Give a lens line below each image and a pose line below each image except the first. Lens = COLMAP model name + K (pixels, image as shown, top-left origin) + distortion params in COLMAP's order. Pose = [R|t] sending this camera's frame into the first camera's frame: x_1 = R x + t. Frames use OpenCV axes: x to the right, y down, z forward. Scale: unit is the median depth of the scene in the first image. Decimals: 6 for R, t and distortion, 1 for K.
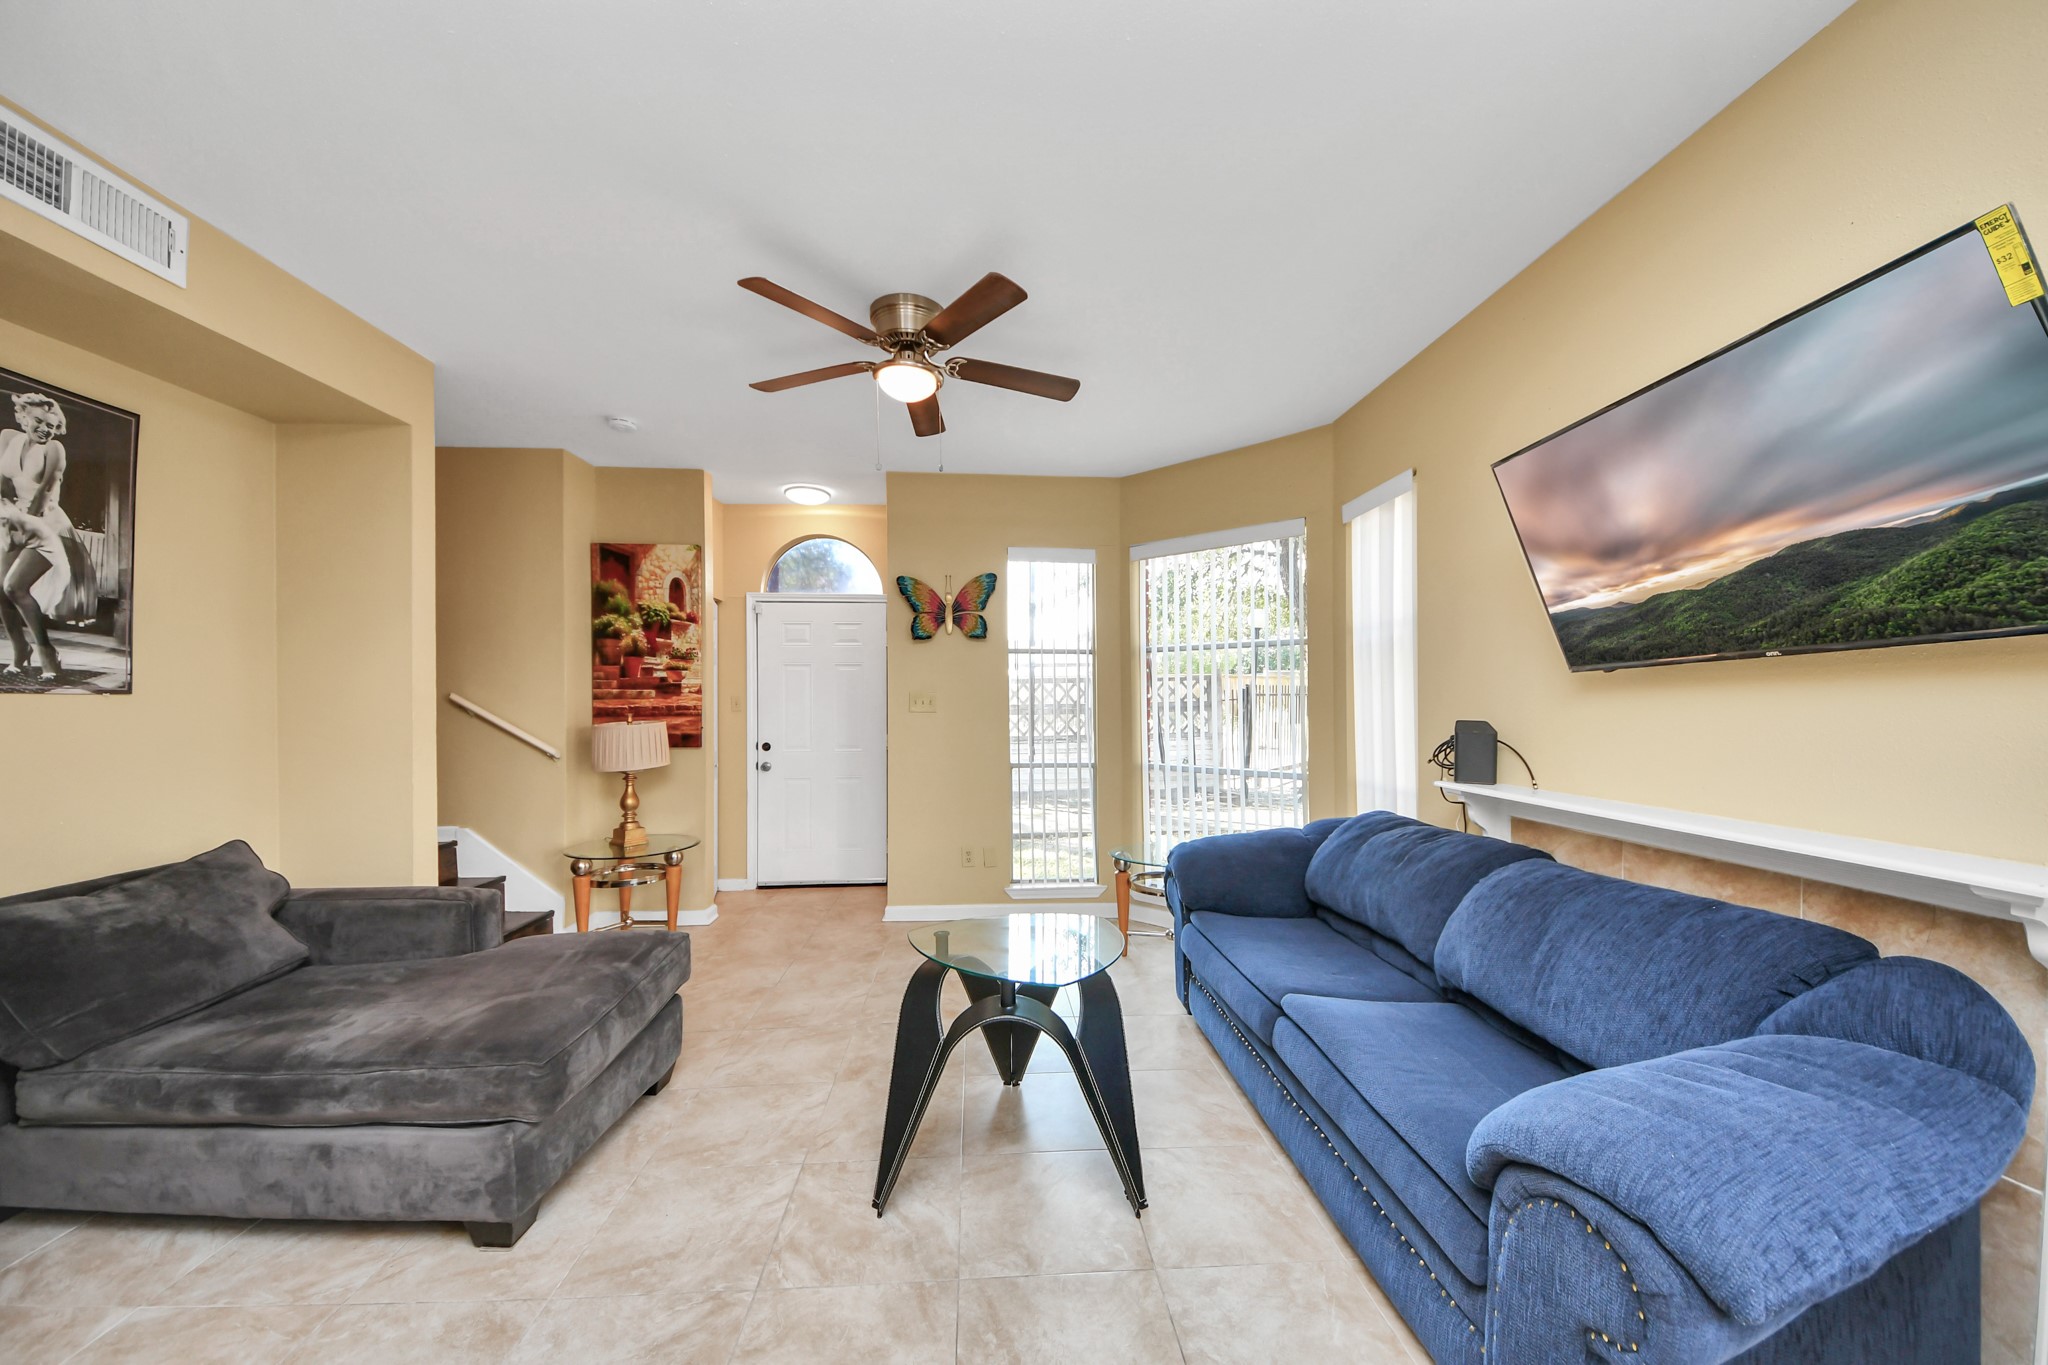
lens RADIAL K [[753.5, 0, 1030.4], [0, 753.5, 698.0], [0, 0, 1]] dist [0.037223, -0.022227]
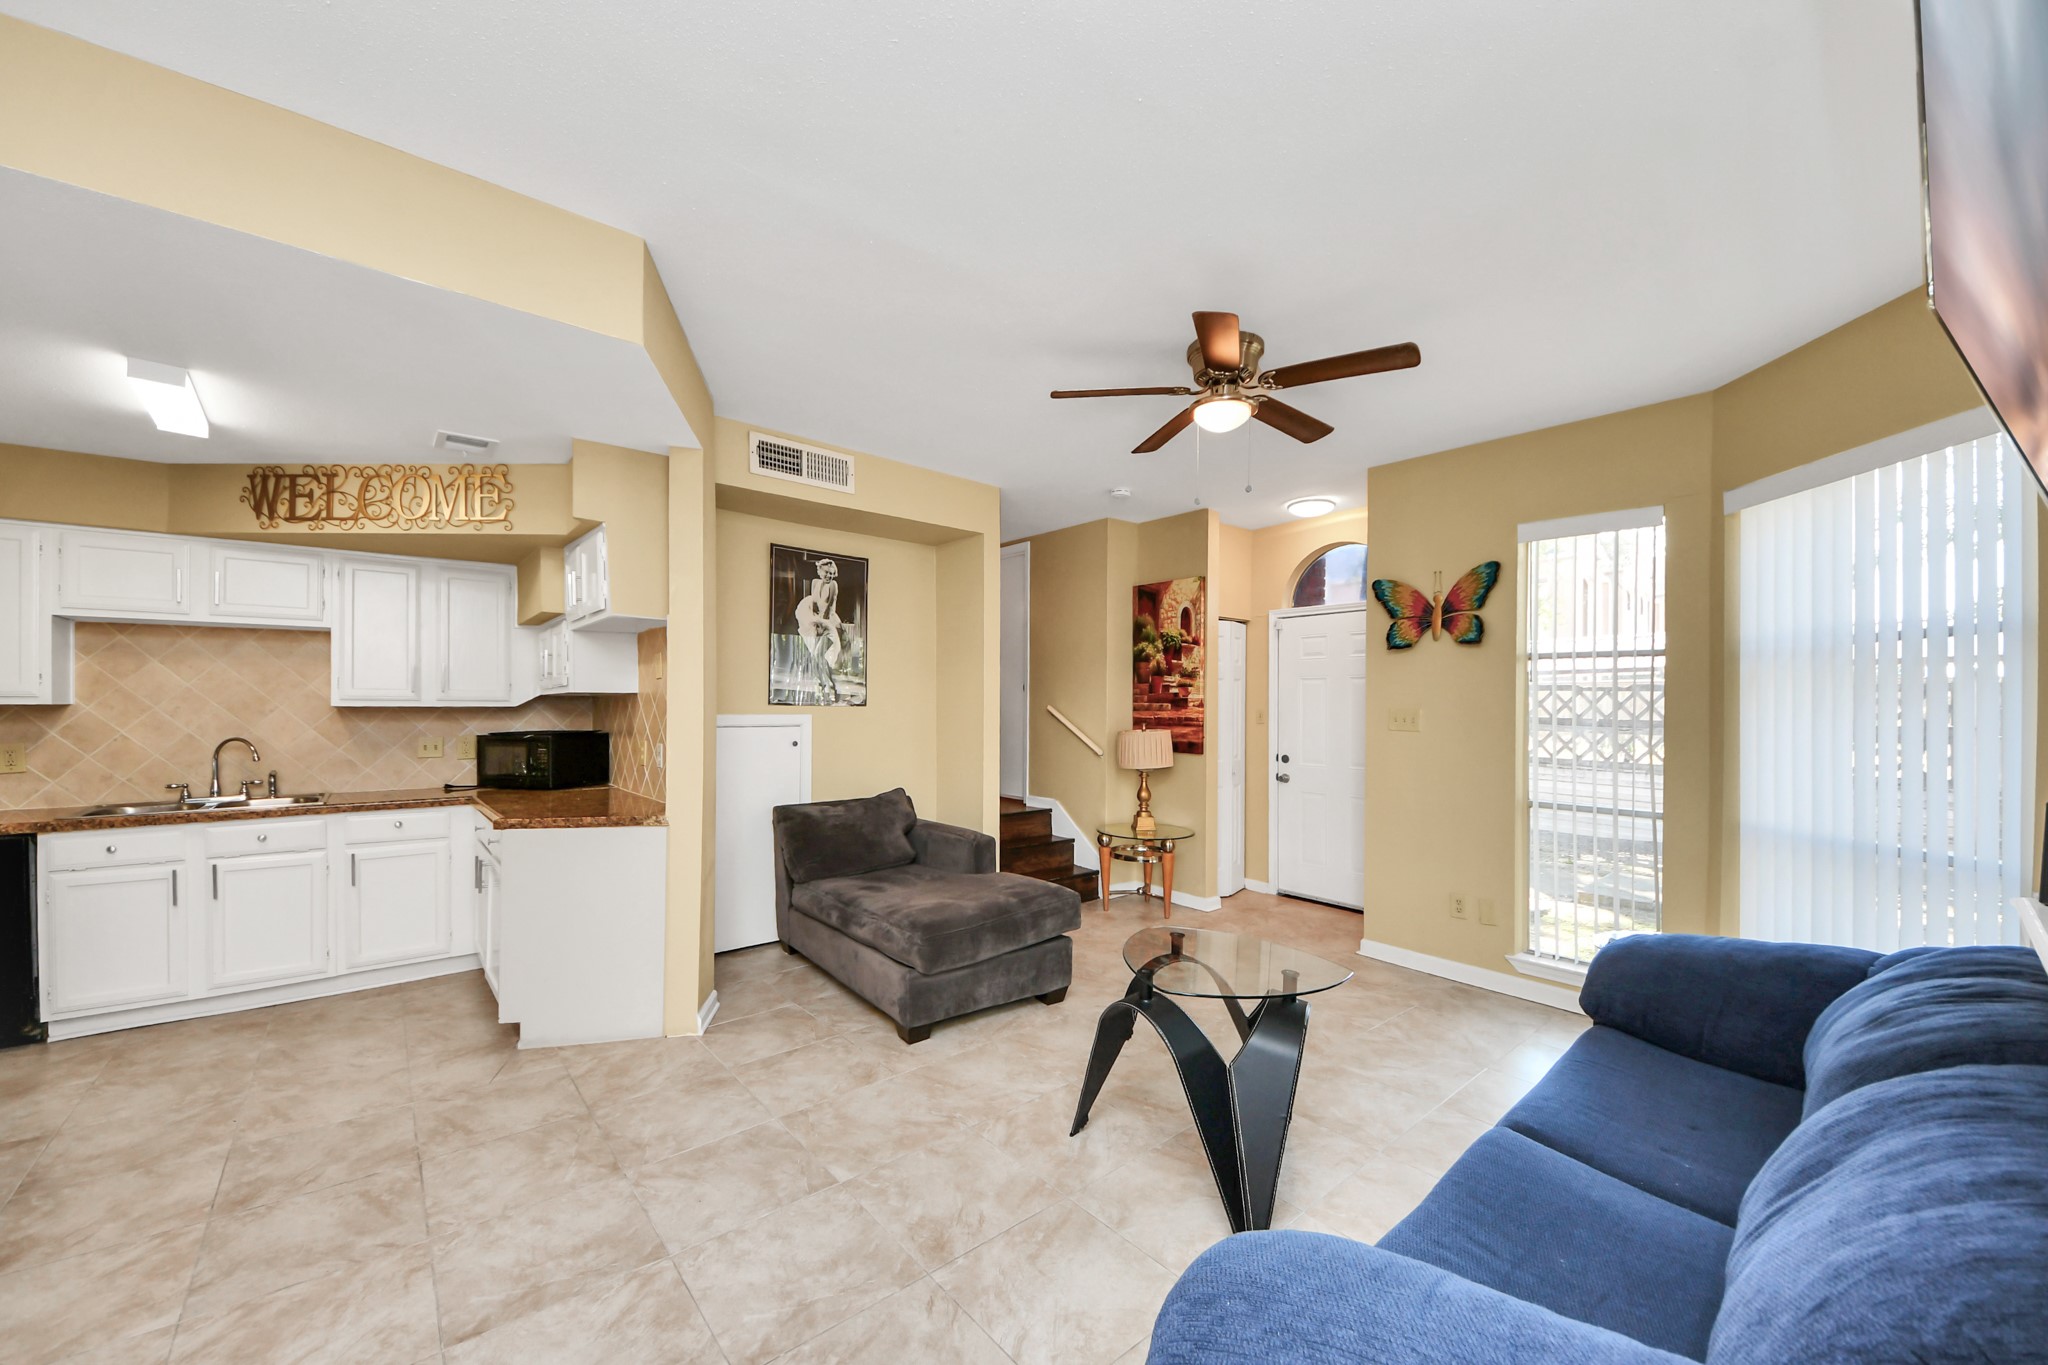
lens RADIAL K [[760.3, 0, 986.2], [0, 760.3, 713.0], [0, 0, 1]] dist [0.000085, -0.010744]
pose [[0.575300, 0.014239, -0.817818, 0.480673], [-0.008830, 0.999898, 0.011198, -0.010346], [0.817895, 0.000779, 0.575367, 0.123259]]
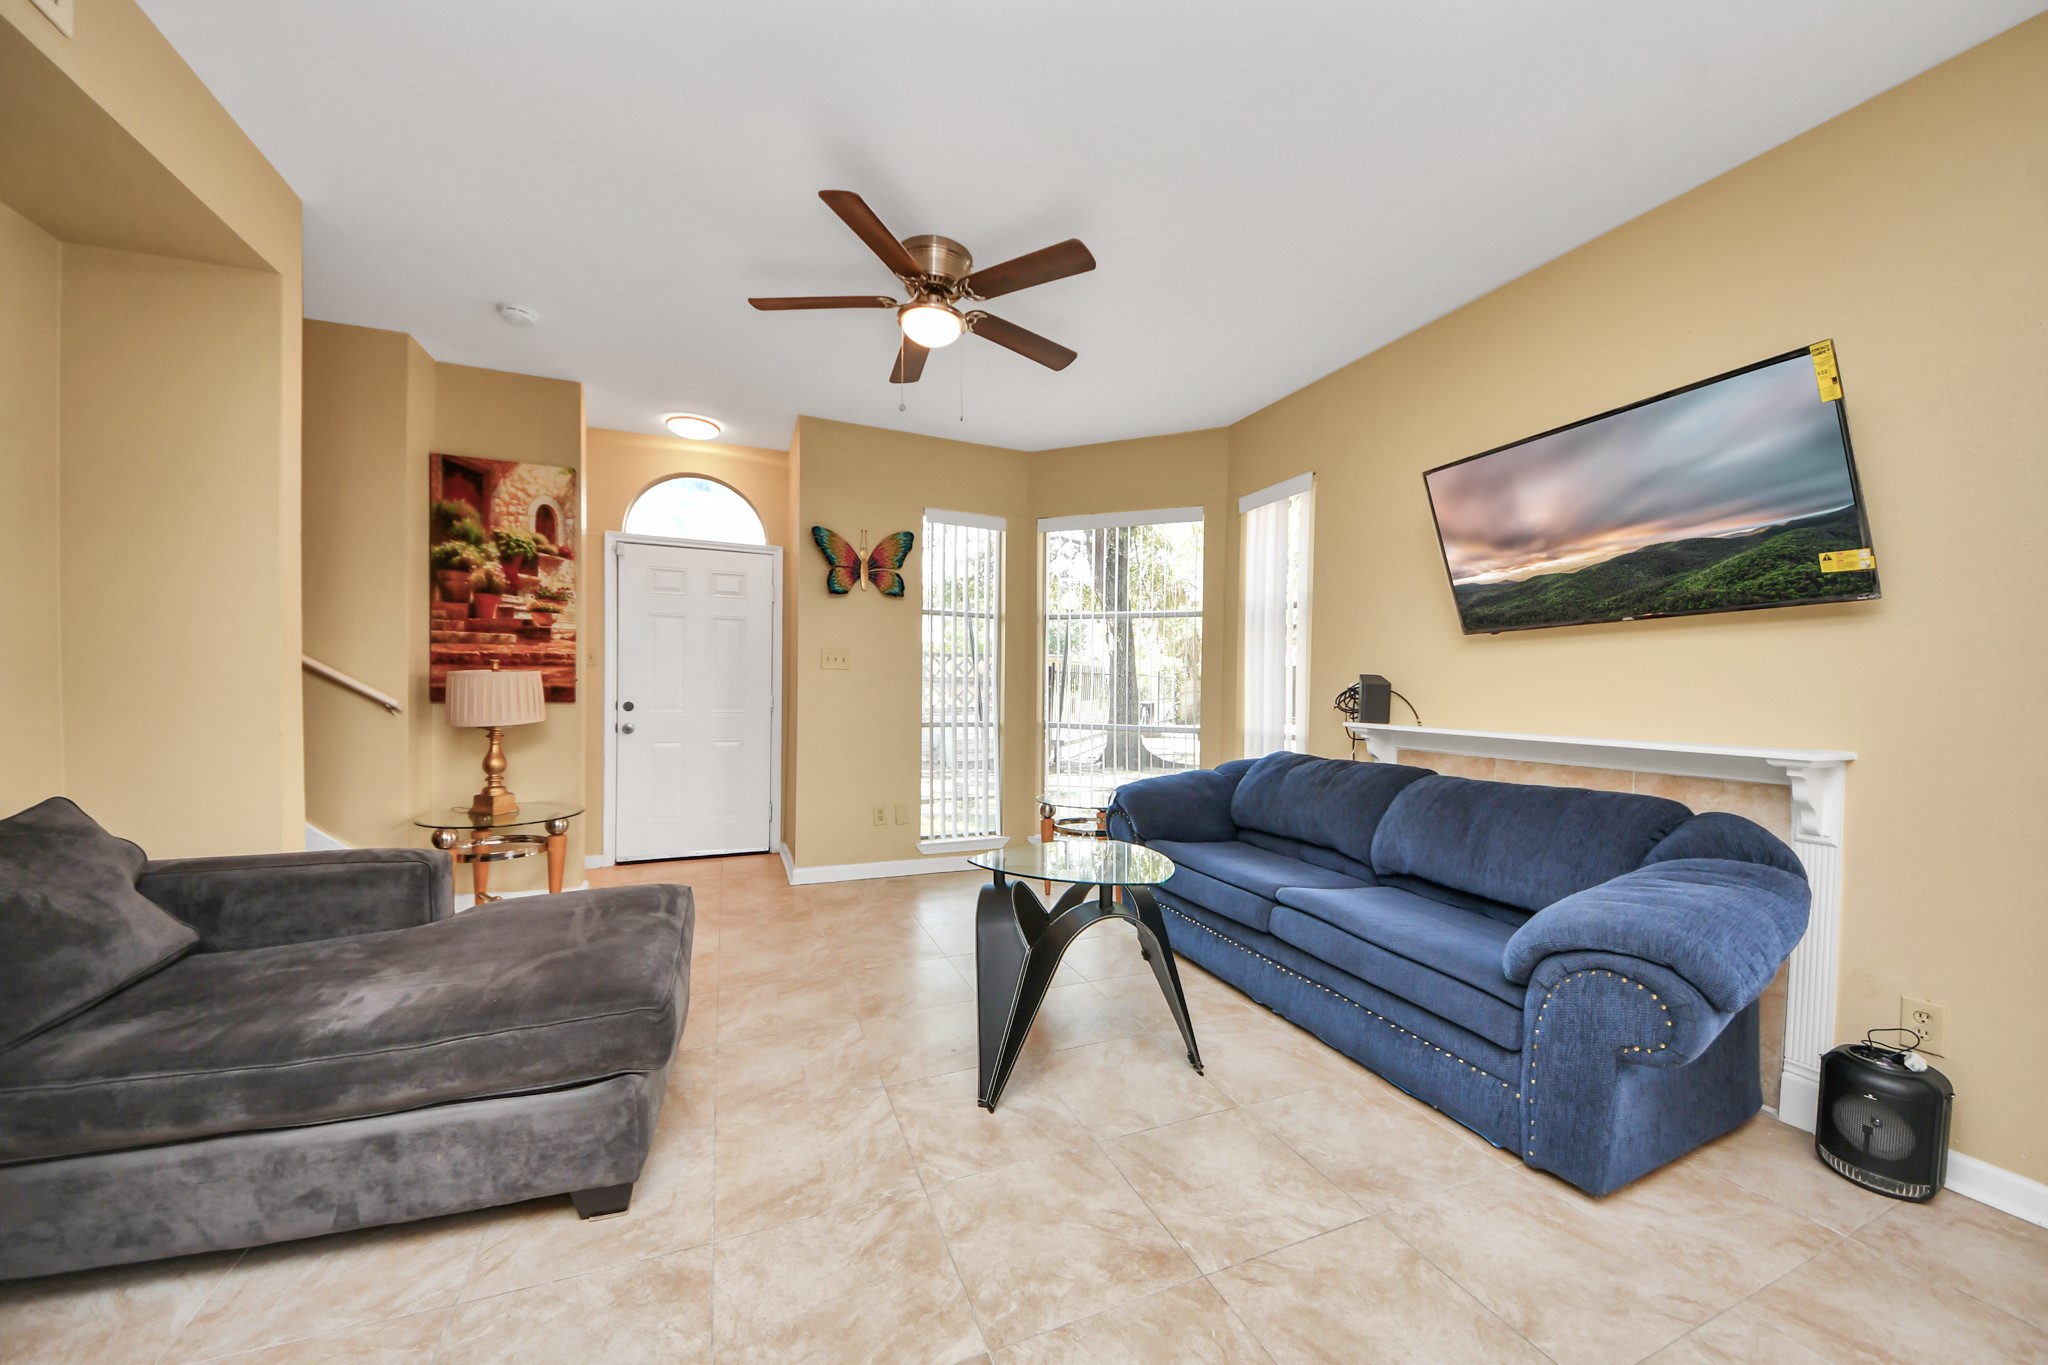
lens RADIAL K [[753.5, 0, 1030.4], [0, 753.5, 698.0], [0, 0, 1]] dist [0.037223, -0.022227]
pose [[0.941497, 0.012321, 0.336796, -0.365420], [-0.019428, 0.999654, 0.017741, 0.053349], [-0.336461, -0.023246, 0.941410, -0.007724]]
